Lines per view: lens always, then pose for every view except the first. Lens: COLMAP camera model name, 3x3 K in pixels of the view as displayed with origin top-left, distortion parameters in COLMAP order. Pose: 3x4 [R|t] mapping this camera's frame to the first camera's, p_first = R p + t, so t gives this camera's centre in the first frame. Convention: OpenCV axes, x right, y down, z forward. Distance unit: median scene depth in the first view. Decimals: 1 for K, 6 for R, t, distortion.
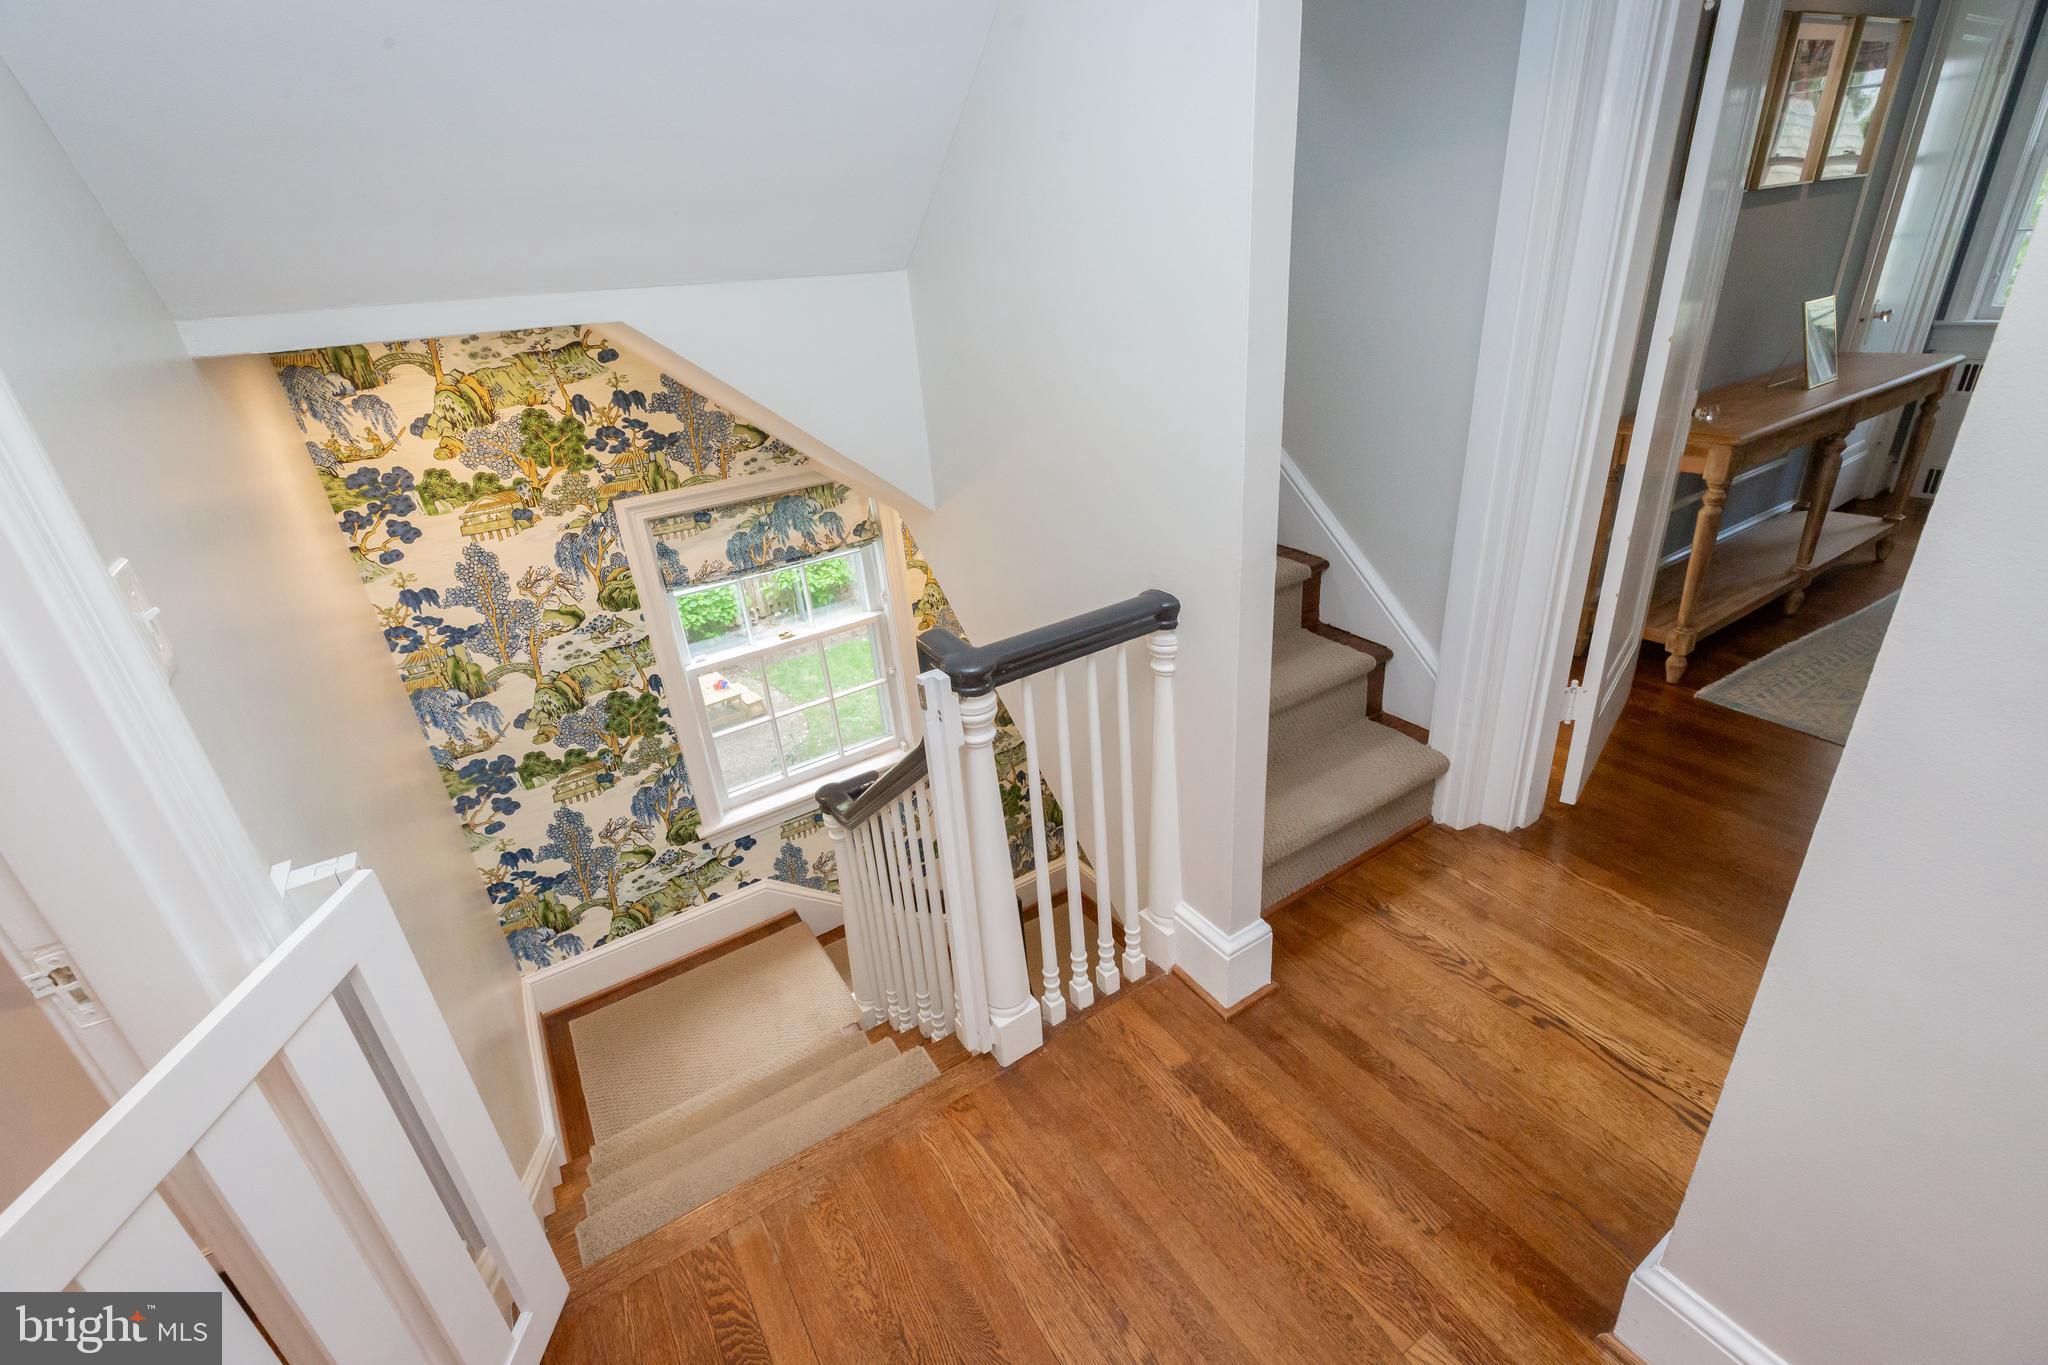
lens RADIAL K [[920.2, 0, 1014.8], [0, 920.2, 669.7], [0, 0, 1]] dist [0.000812, 0.000445]
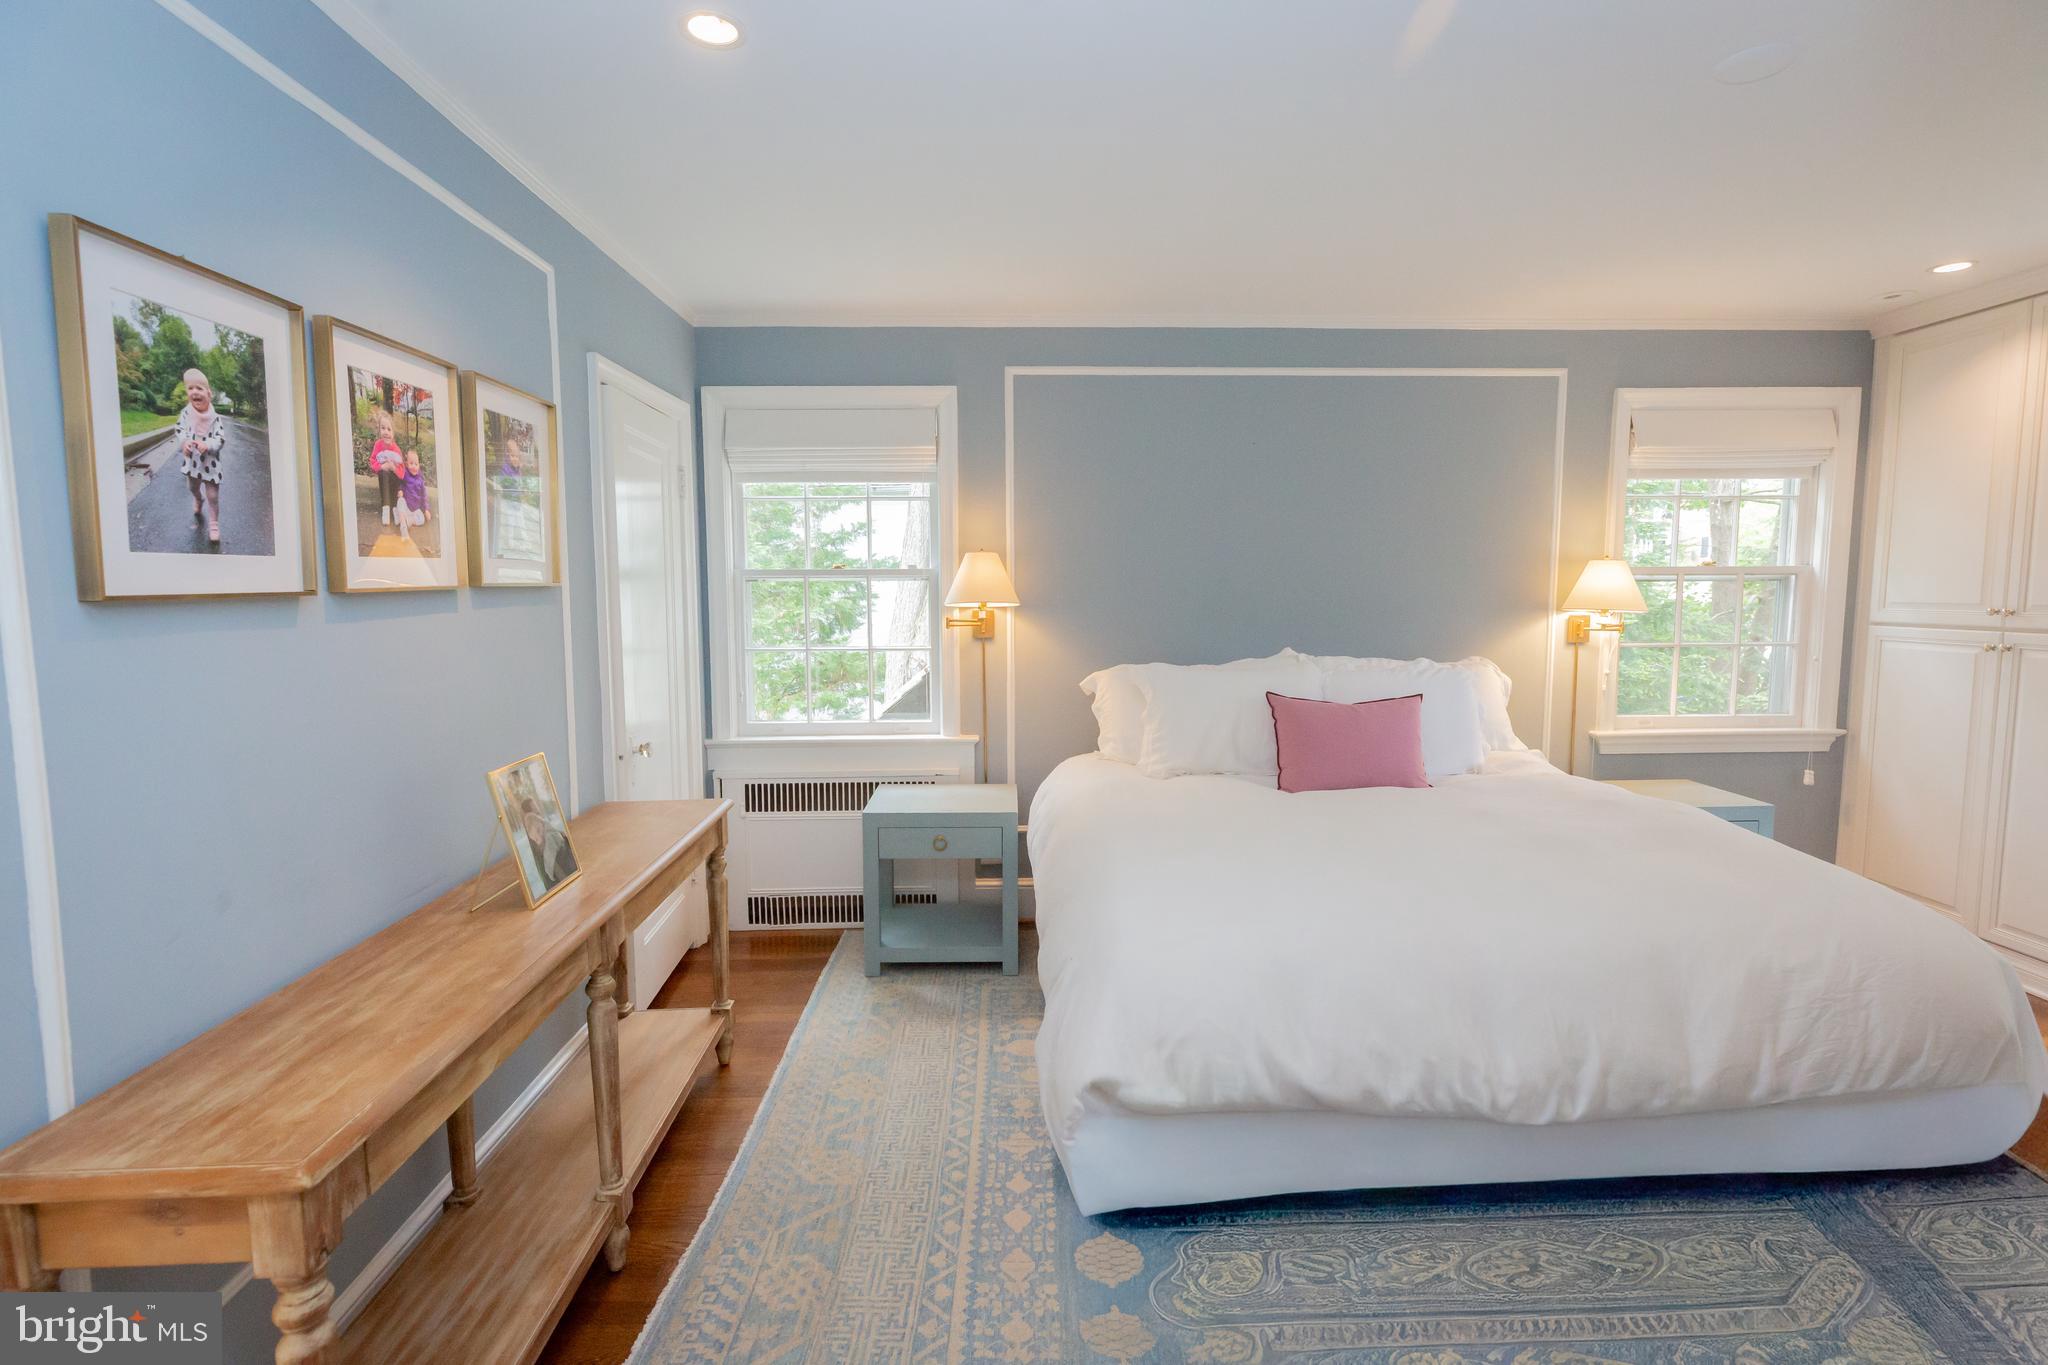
lens RADIAL K [[940.1, 0, 1023.3], [0, 940.1, 670.5], [0, 0, 1]] dist [0.003304, 0.000672]
pose [[0.501419, -0.001973, 0.865202, 0.463974], [0.331728, 0.924014, -0.190143, -0.210061], [-0.799084, 0.382353, 0.463973, 0.387399]]
